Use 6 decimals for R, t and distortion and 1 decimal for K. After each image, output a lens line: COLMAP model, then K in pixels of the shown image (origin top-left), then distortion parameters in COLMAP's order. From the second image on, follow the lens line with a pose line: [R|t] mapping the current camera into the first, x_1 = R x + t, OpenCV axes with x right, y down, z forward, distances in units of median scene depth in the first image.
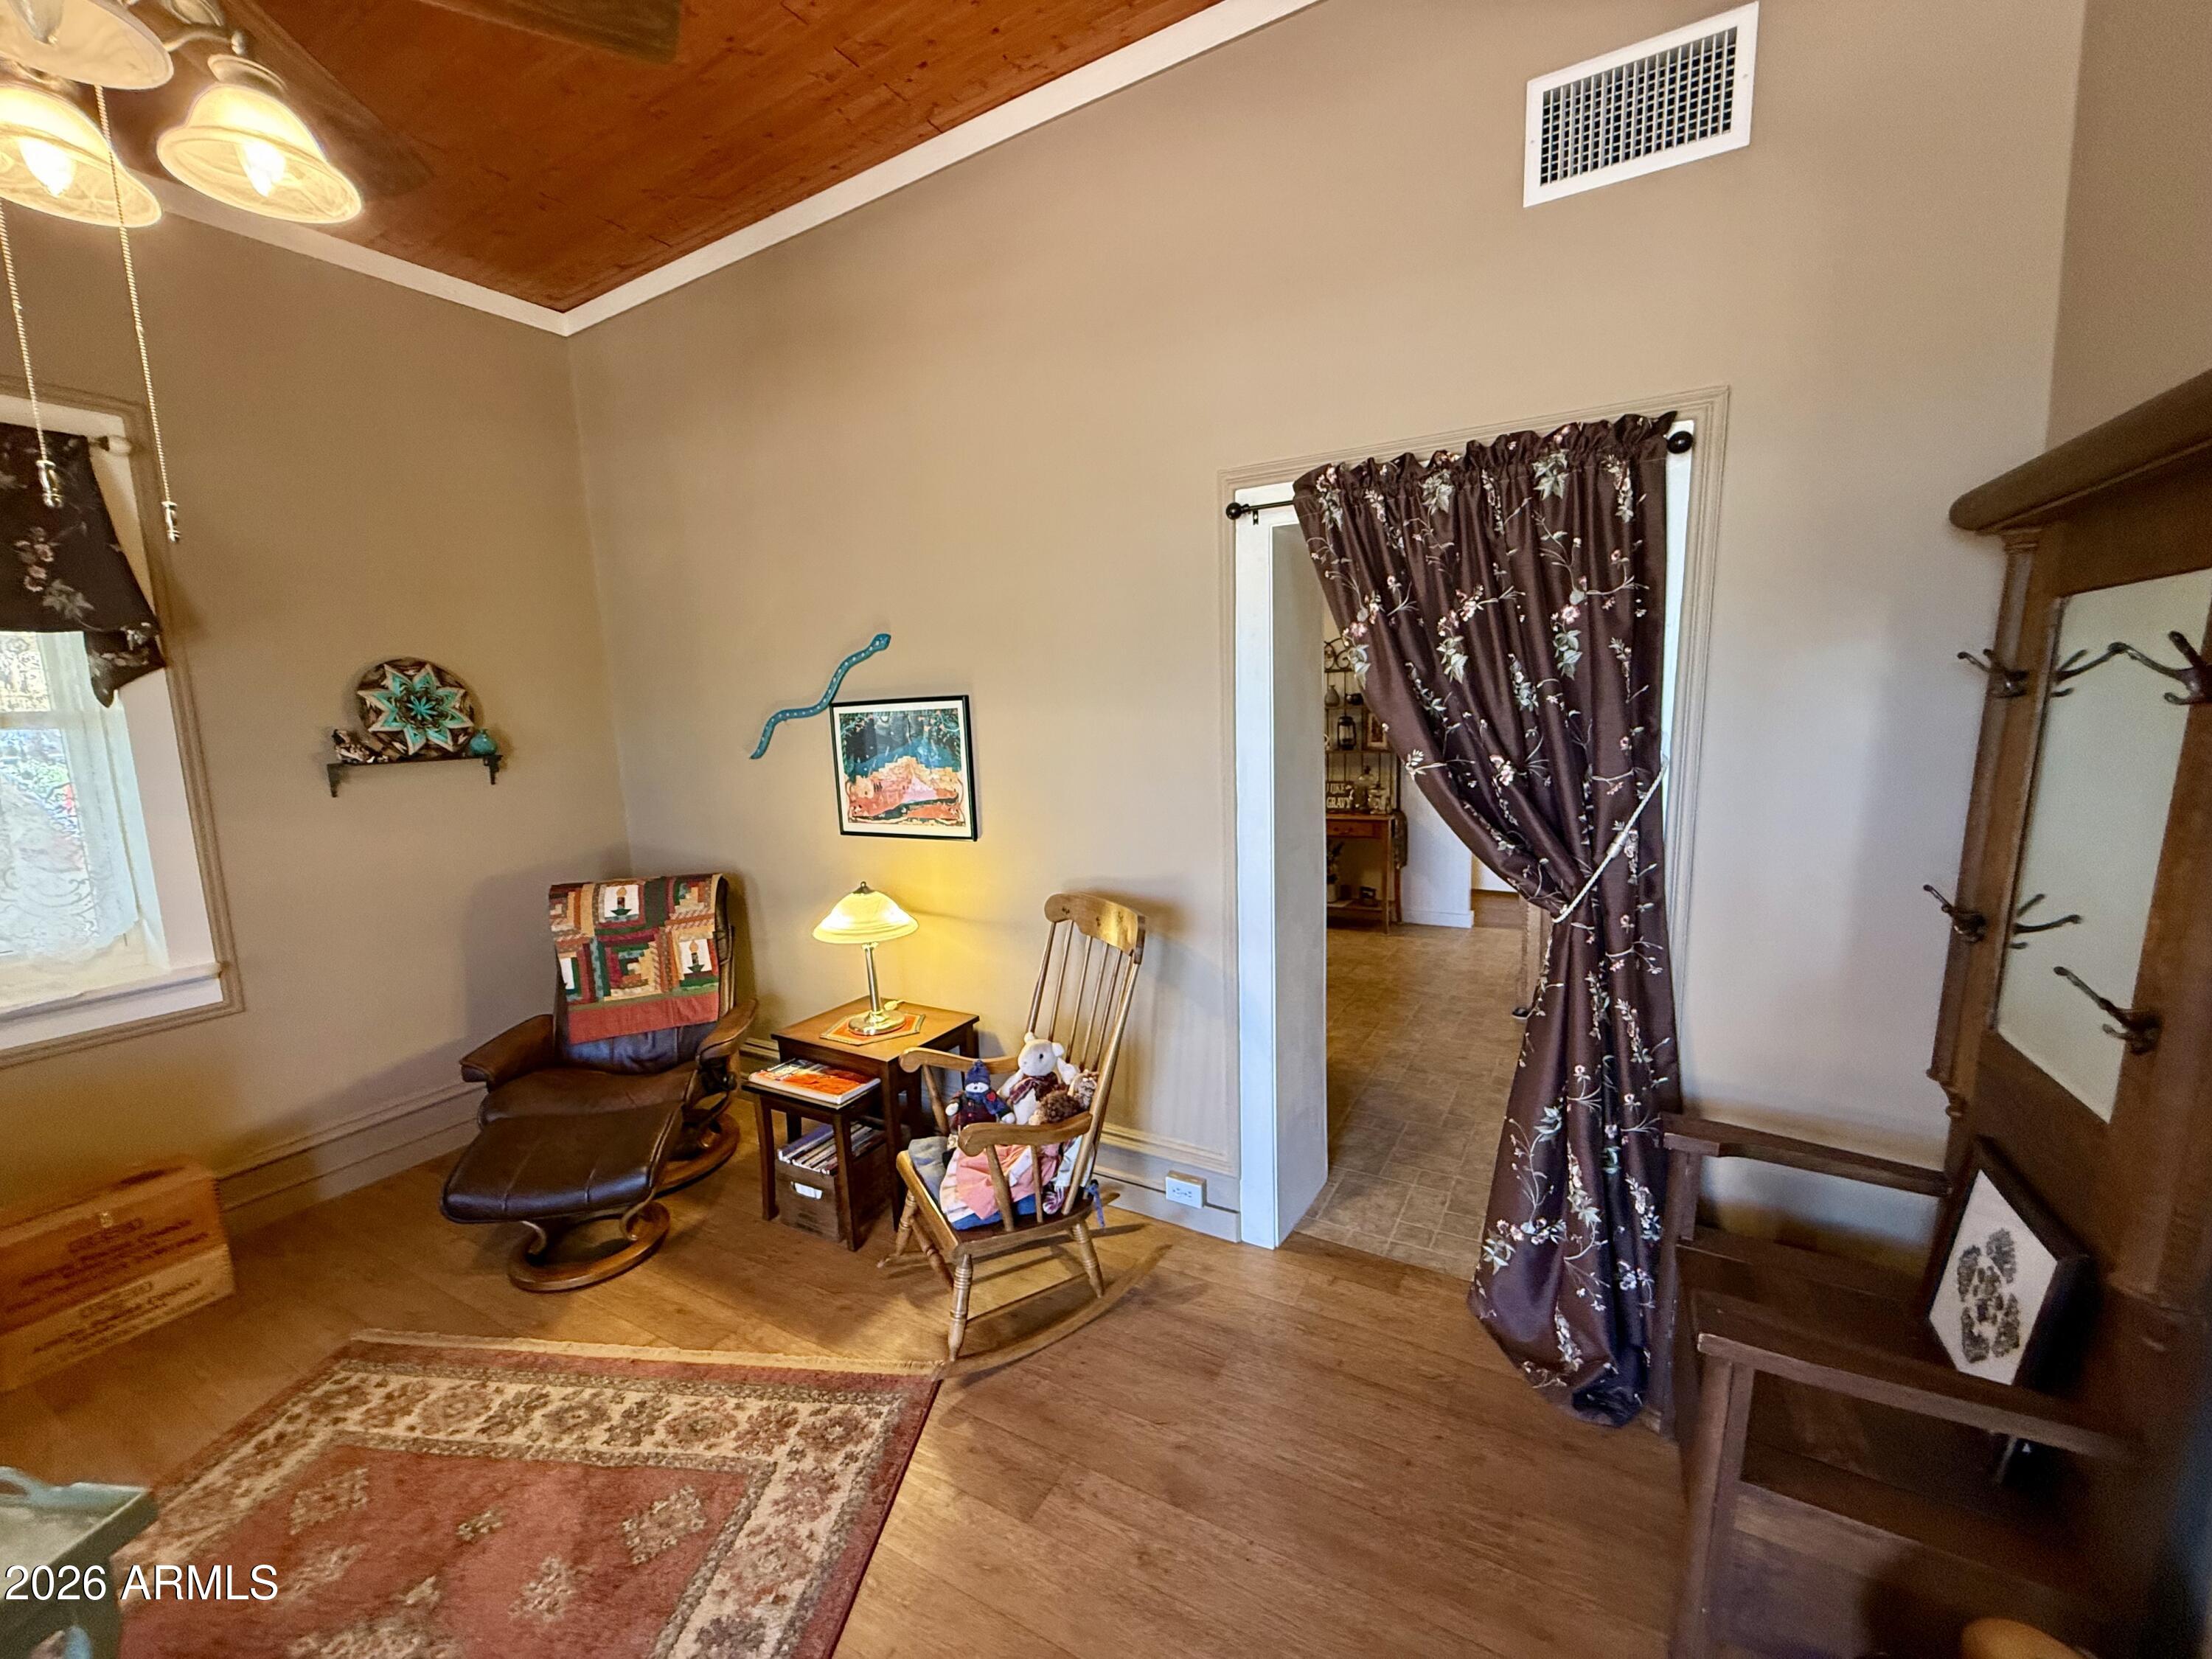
lens RADIAL K [[883.7, 0, 1106.0], [0, 883.7, 829.5], [0, 0, 1]] dist [-0.001163, -0.000125]
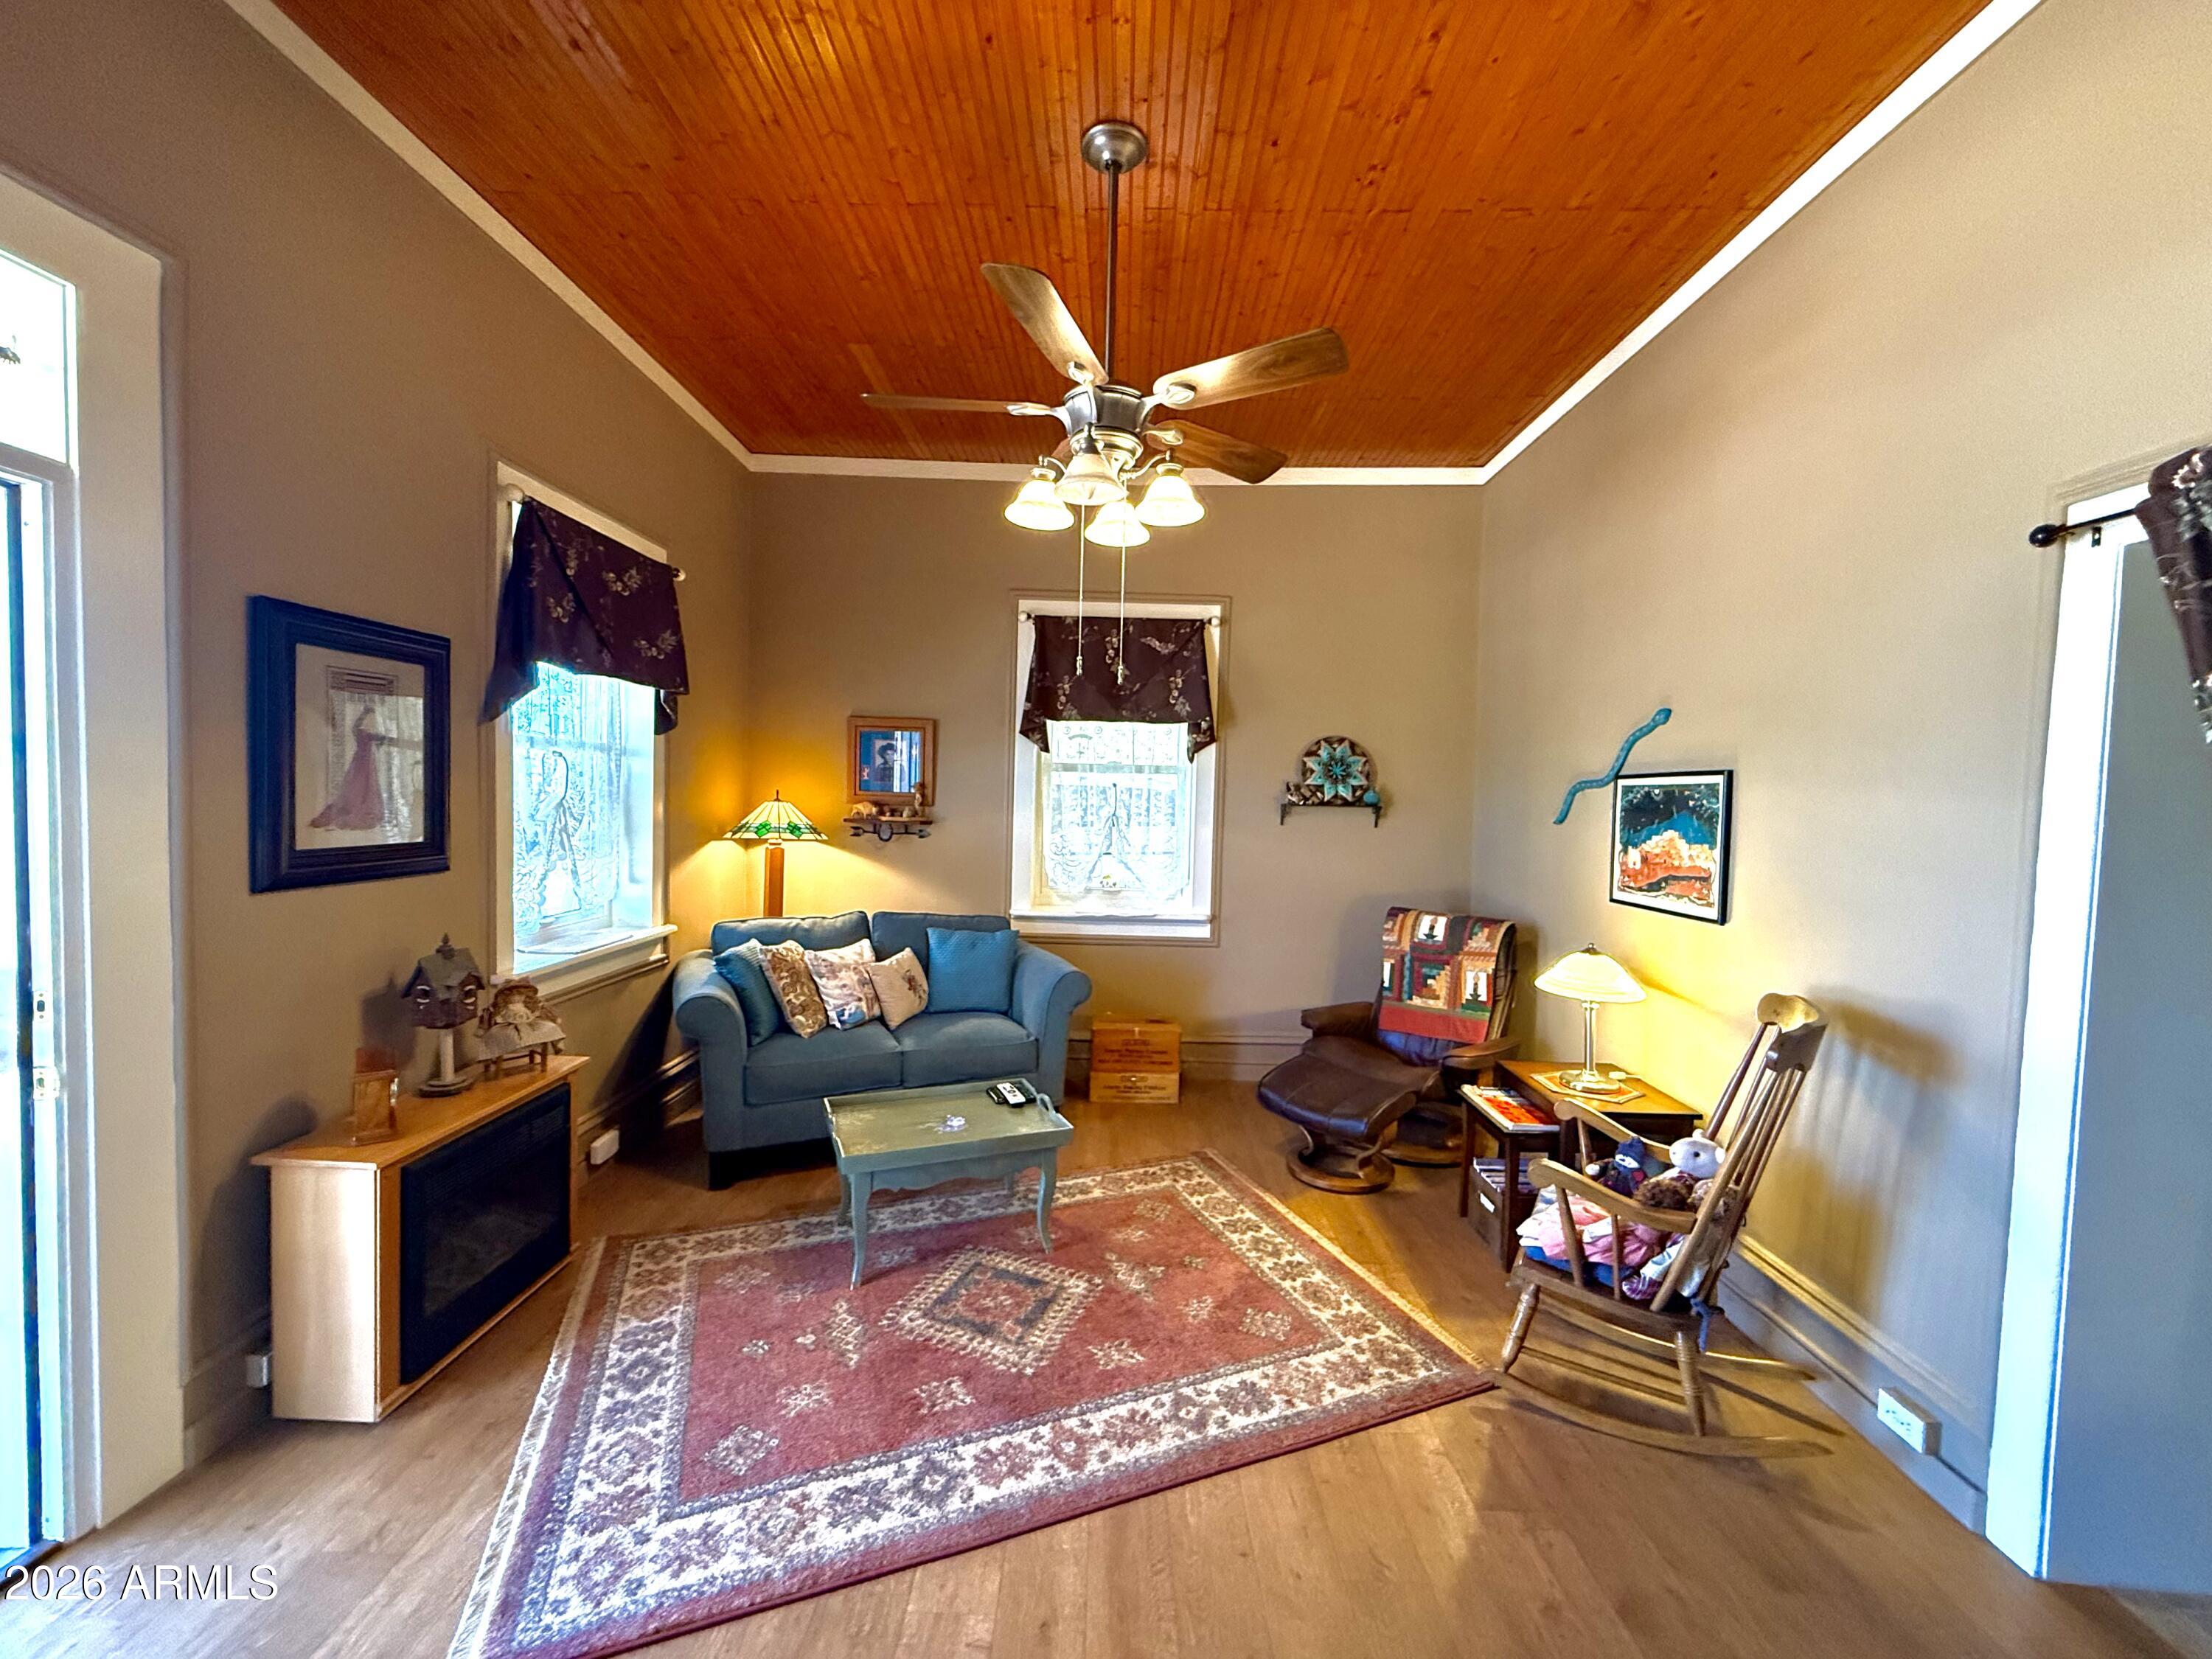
lens RADIAL K [[883.7, 0, 1106.0], [0, 883.7, 829.5], [0, 0, 1]] dist [-0.001163, -0.000125]
pose [[0.486353, 0.083536, -0.869760, 0.356826], [-0.158426, 0.987351, 0.006241, 0.011248], [0.859280, 0.134757, 0.493435, -0.031567]]
